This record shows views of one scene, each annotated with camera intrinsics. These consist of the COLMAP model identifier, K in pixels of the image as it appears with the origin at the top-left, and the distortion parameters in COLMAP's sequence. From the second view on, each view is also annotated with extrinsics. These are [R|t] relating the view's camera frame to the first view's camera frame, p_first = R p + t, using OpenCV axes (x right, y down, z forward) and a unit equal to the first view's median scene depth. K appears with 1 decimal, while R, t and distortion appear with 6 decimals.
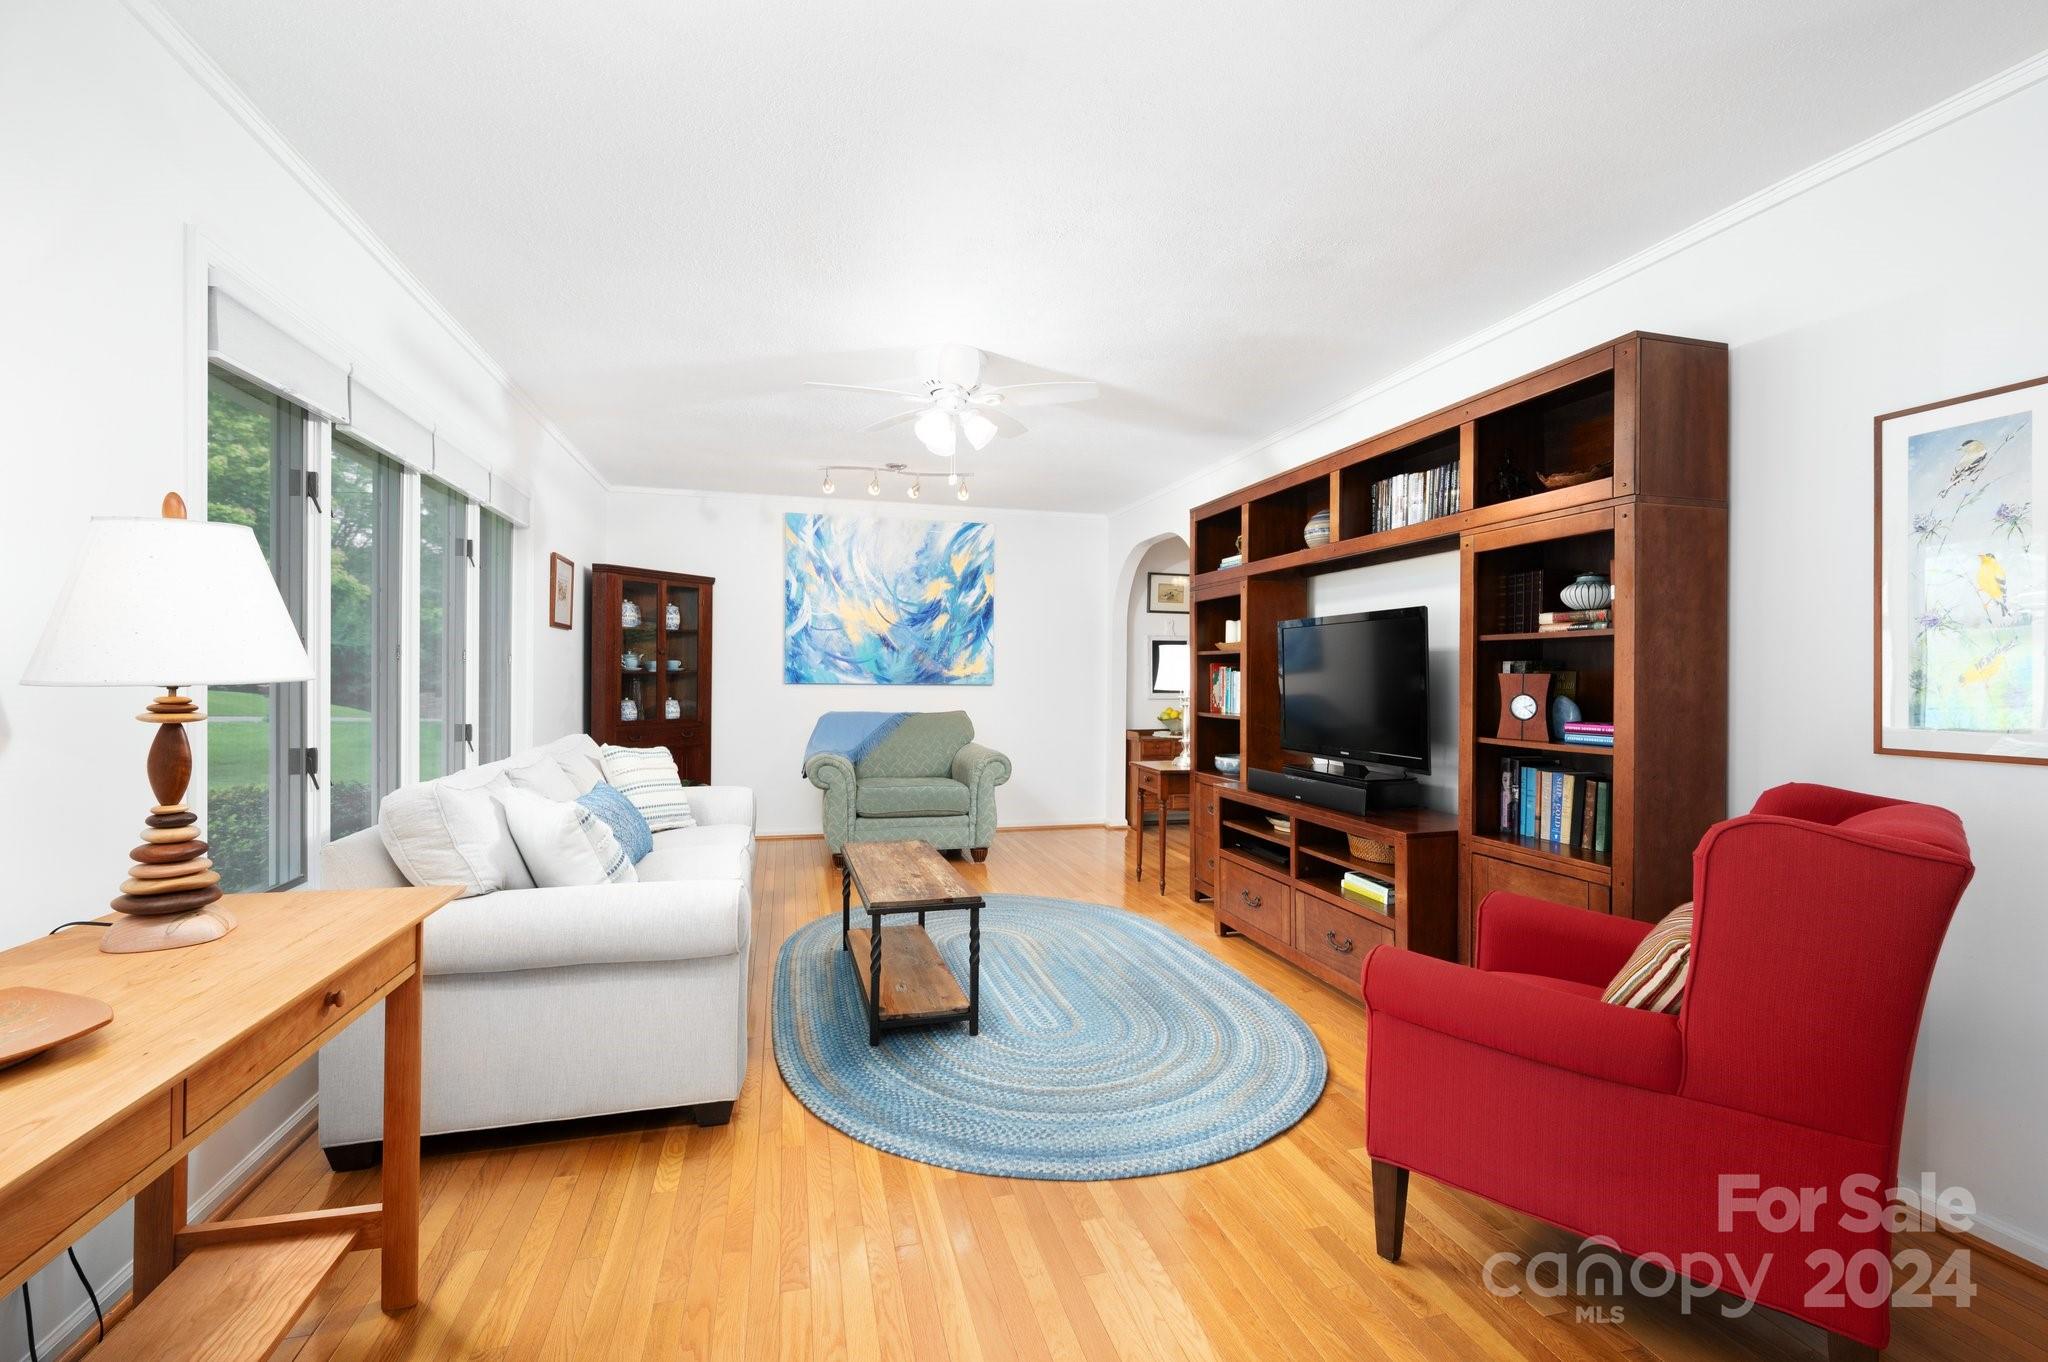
lens RADIAL K [[885.4, 0, 1024.0], [0, 885.4, 681.0], [0, 0, 1]] dist [-0.000878, -0.000043]
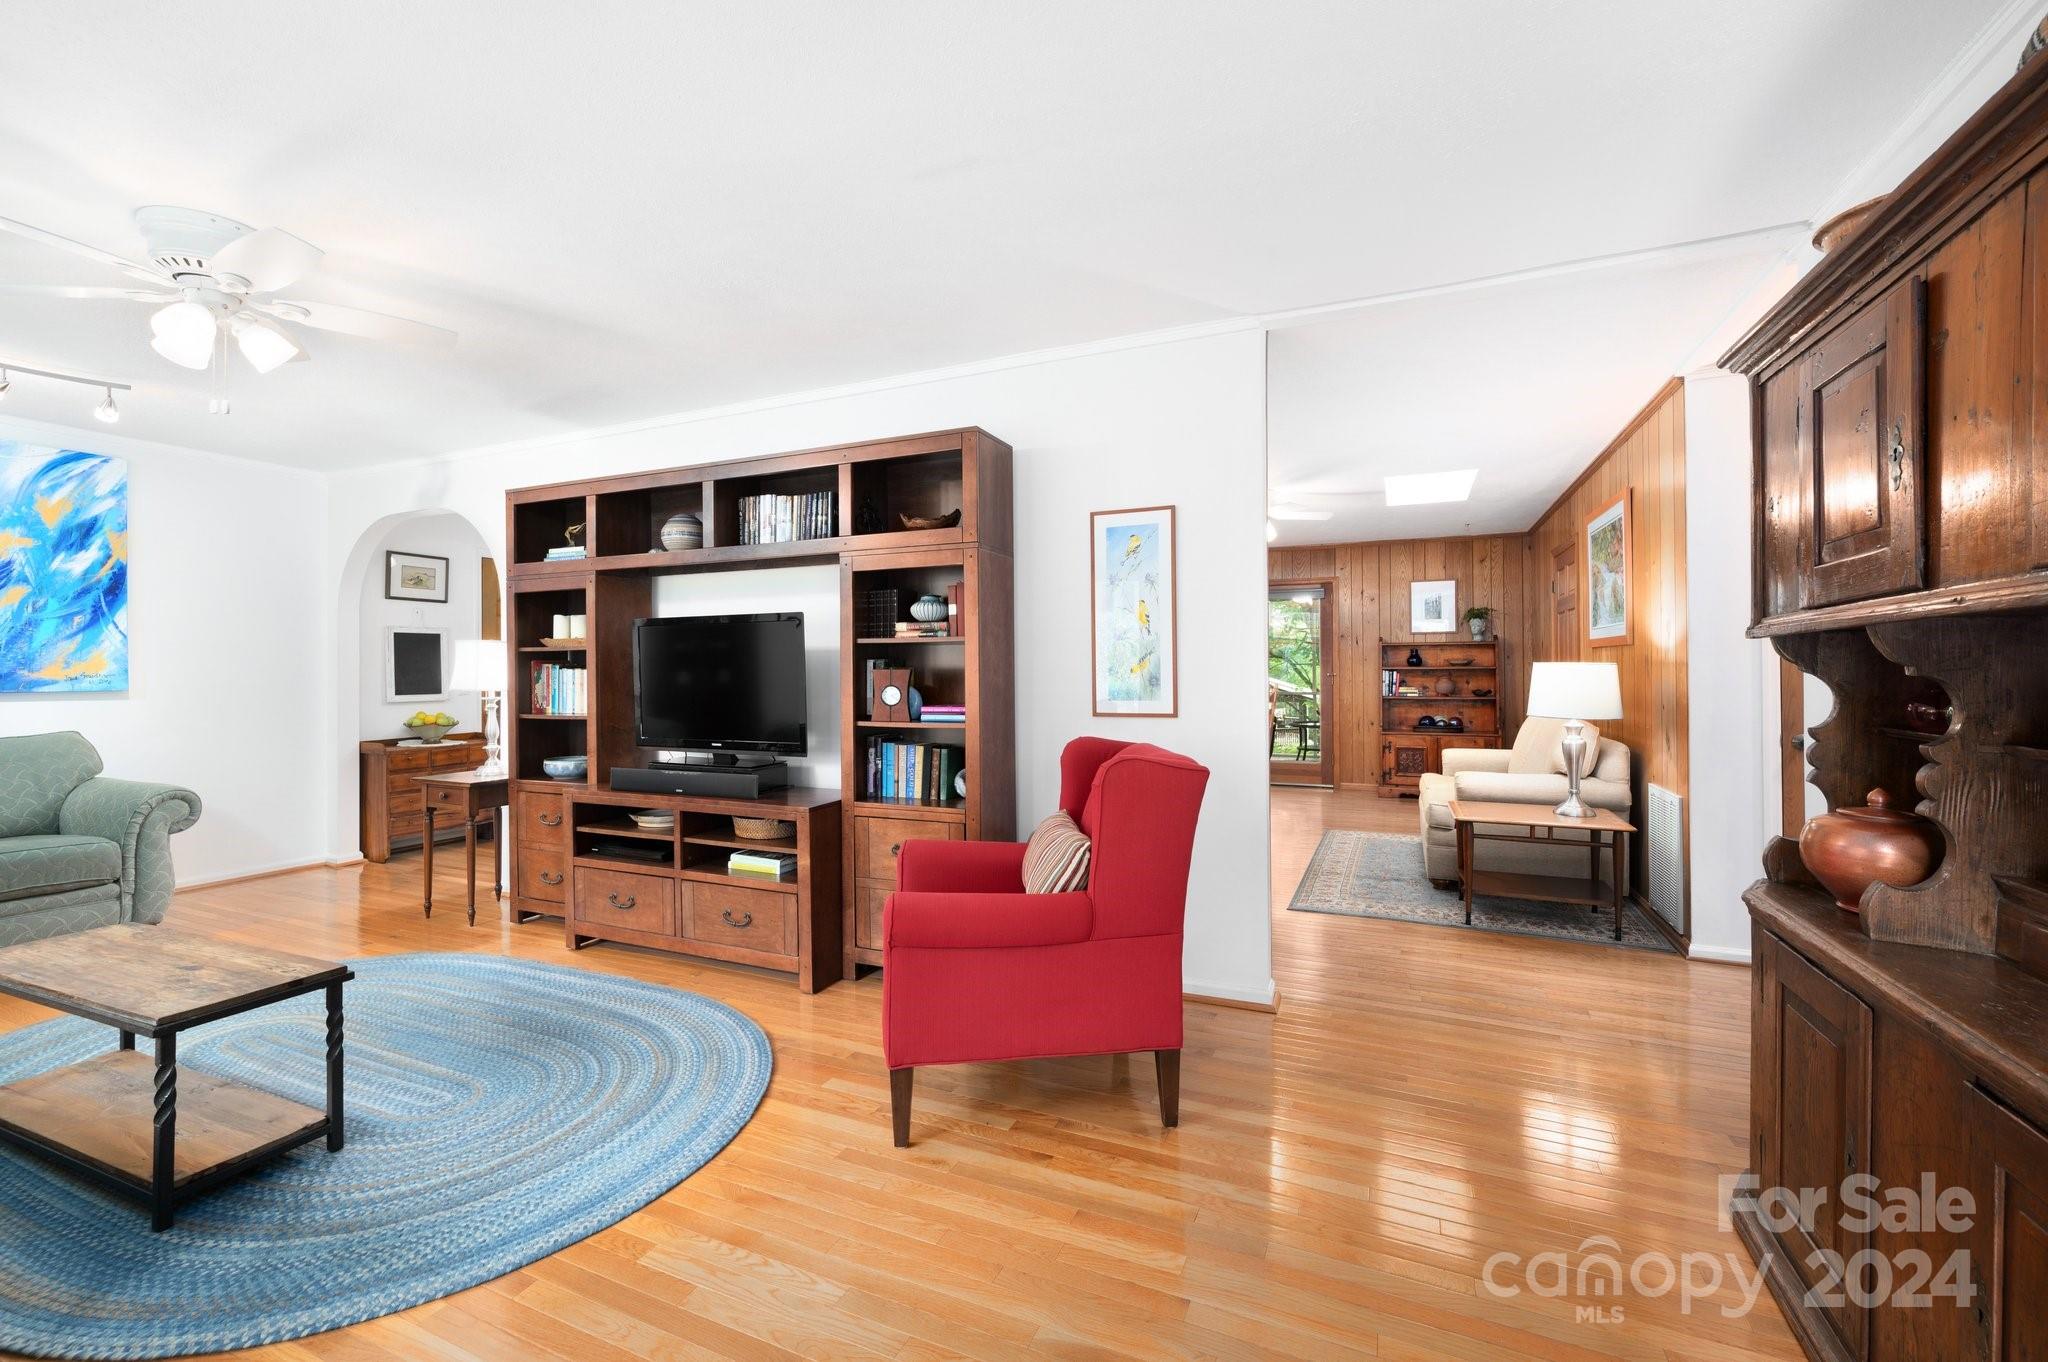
lens RADIAL K [[848.1, 0, 1028.9], [0, 848.1, 669.1], [0, 0, 1]] dist [0.001045, -0.000334]
pose [[0.627686, -0.010294, 0.778399, -0.221188], [0.015043, 0.999886, 0.001092, -0.006173], [-0.778321, 0.011024, 0.627769, 0.064134]]
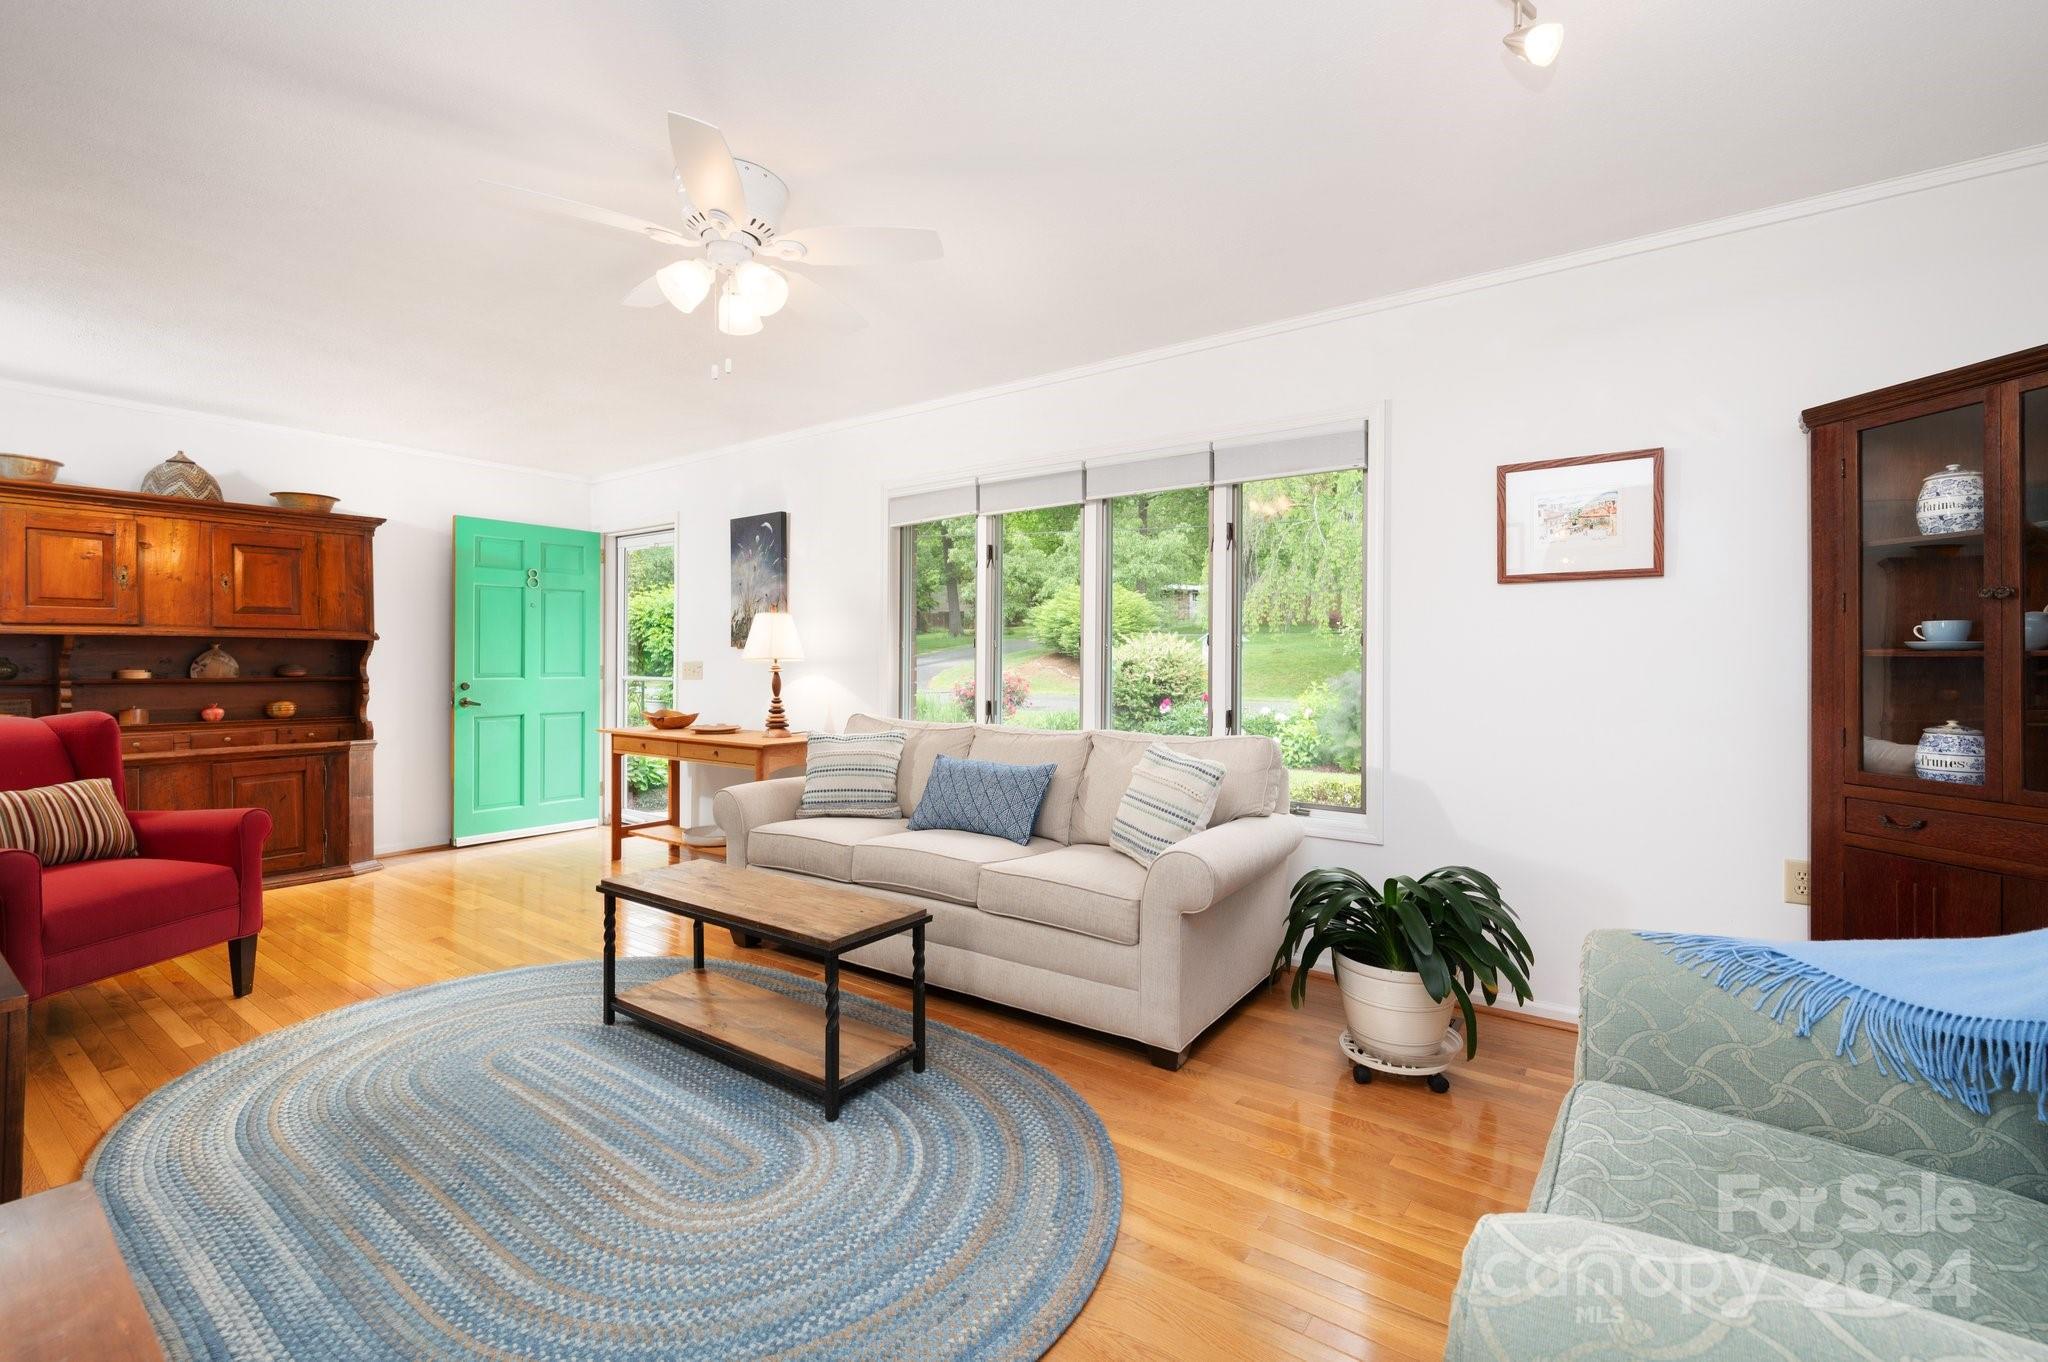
lens RADIAL K [[885.4, 0, 1024.0], [0, 885.4, 681.0], [0, 0, 1]] dist [-0.000878, -0.000043]
pose [[-0.779887, -0.004511, -0.625904, 0.176007], [-0.016094, 0.999788, 0.012847, 0.006223], [0.625713, 0.020093, -0.779795, 1.820320]]
